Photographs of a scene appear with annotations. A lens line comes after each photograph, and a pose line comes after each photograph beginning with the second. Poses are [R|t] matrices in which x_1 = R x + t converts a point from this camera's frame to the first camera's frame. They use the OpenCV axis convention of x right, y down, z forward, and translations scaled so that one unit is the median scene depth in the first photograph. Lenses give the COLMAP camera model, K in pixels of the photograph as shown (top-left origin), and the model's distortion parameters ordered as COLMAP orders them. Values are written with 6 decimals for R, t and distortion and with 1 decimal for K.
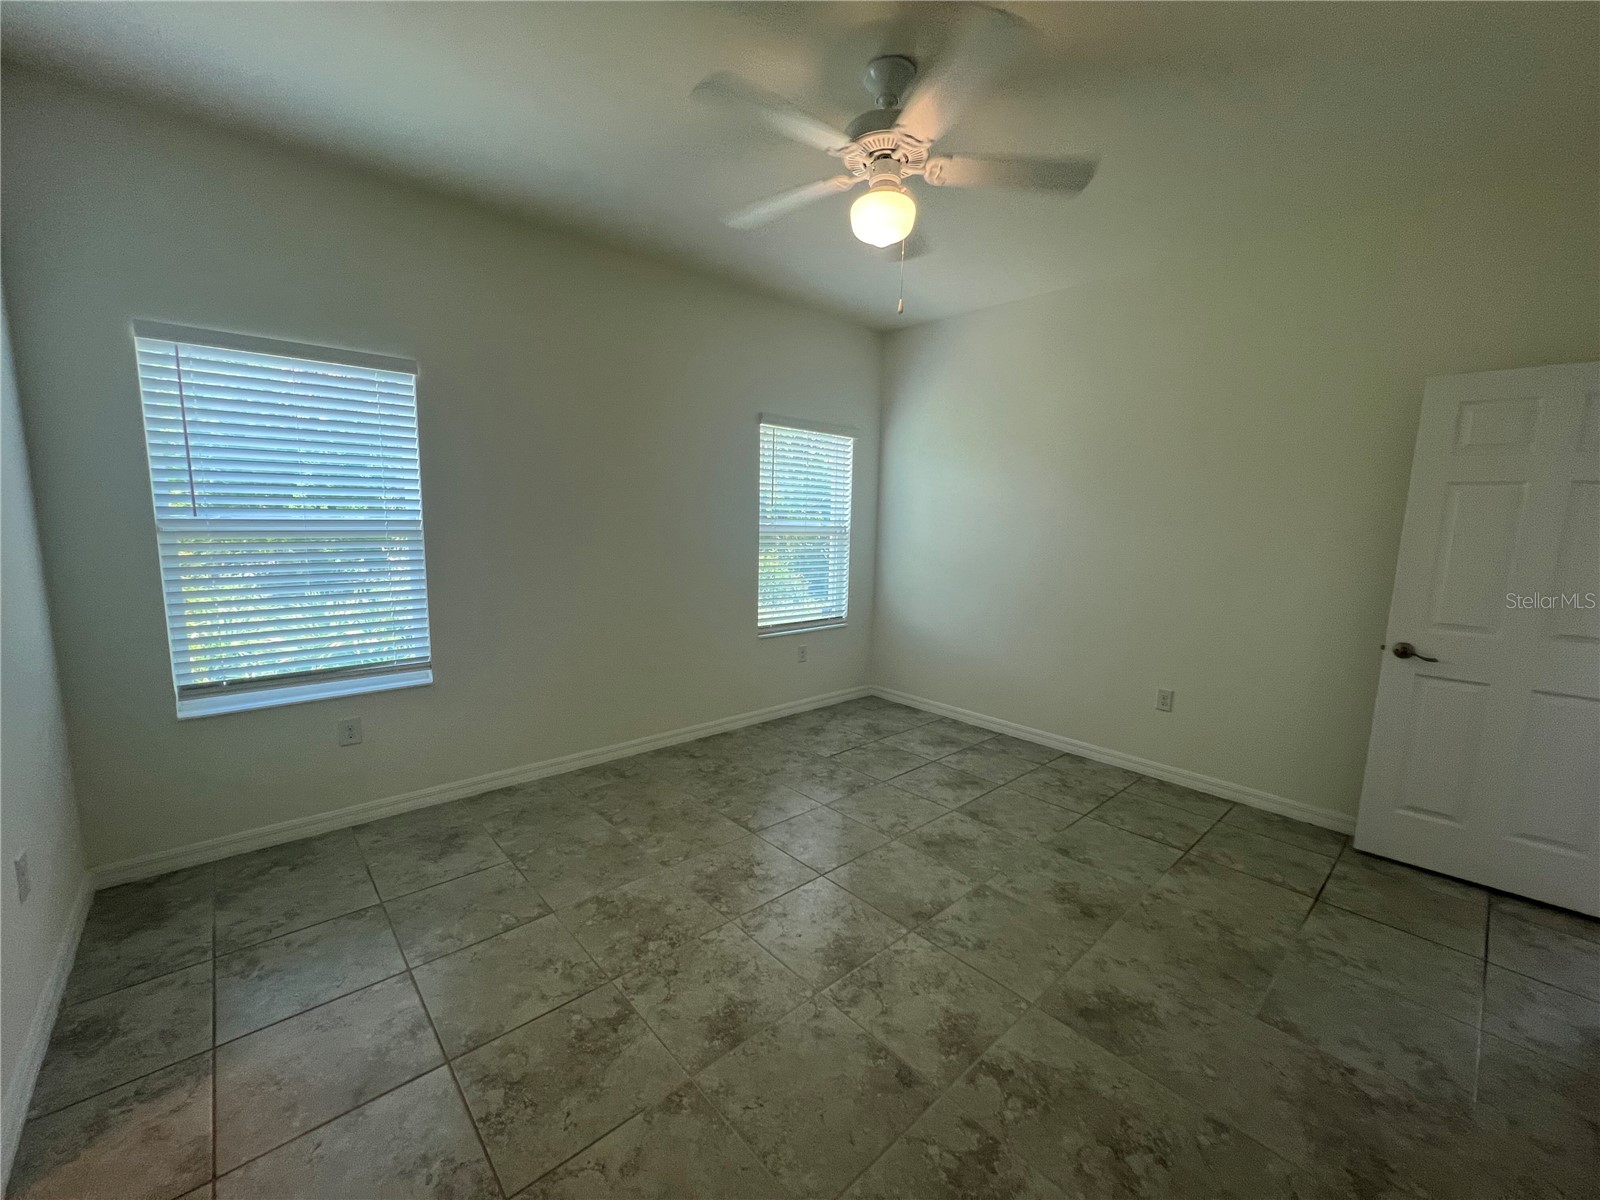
lens RADIAL K [[642.4, 0, 799.6], [0, 642.4, 603.1], [0, 0, 1]] dist [-0.001587, -0.000300]
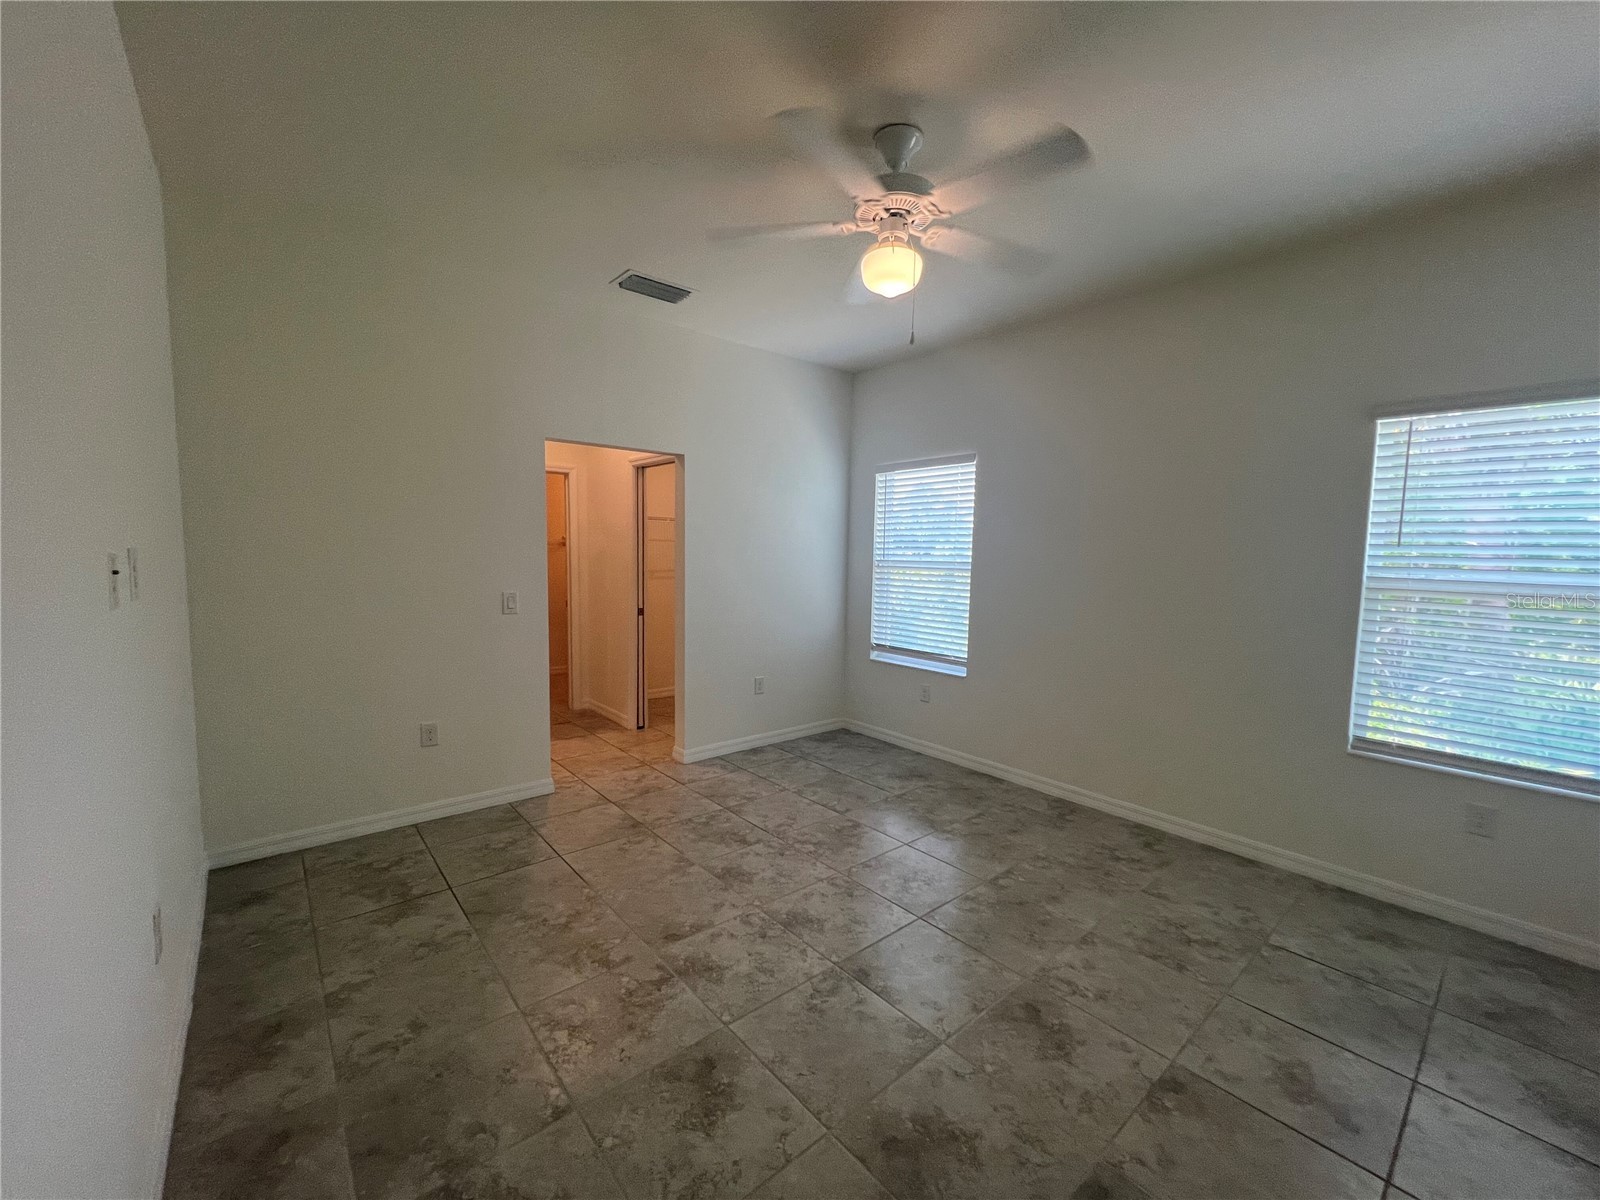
lens RADIAL K [[639.4, 0, 801.1], [0, 639.4, 604.8], [0, 0, 1]] dist [-0.001321, -0.000185]
pose [[-0.025755, 0.063067, -0.997677, 0.873311], [-0.156697, 0.985416, 0.066337, -0.072102], [0.987311, 0.158041, -0.015497, 0.680764]]
